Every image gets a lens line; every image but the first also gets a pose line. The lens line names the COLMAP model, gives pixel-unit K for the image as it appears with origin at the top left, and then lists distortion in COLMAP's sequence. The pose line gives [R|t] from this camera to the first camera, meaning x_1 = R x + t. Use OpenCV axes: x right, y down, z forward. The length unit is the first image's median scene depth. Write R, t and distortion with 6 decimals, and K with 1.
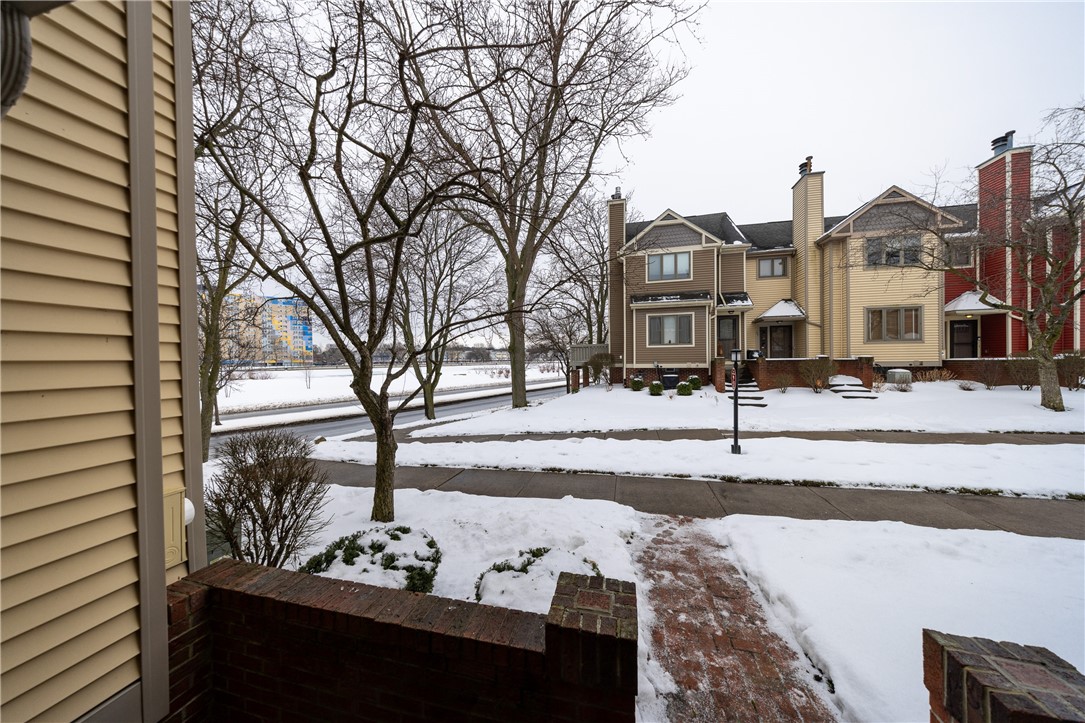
lens RADIAL K [[346.3, 0, 548.8], [0, 346.3, 362.8], [0, 0, 1]] dist [-0.001688, -0.000098]
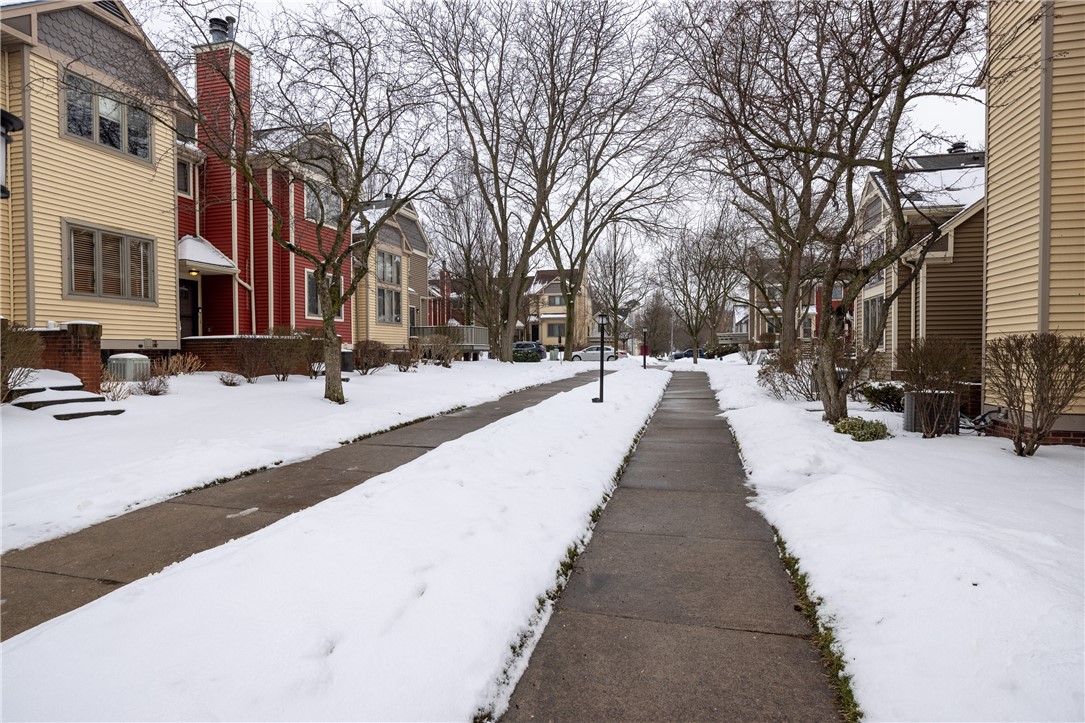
lens RADIAL K [[594.0, 0, 544.4], [0, 594.0, 365.6], [0, 0, 1]] dist [-0.015373, 0.007210]
pose [[0.017345, -0.012088, 0.999776, 0.147831], [0.010846, 0.999870, 0.011901, 0.031584], [-0.999791, 0.010637, 0.017474, 0.362882]]
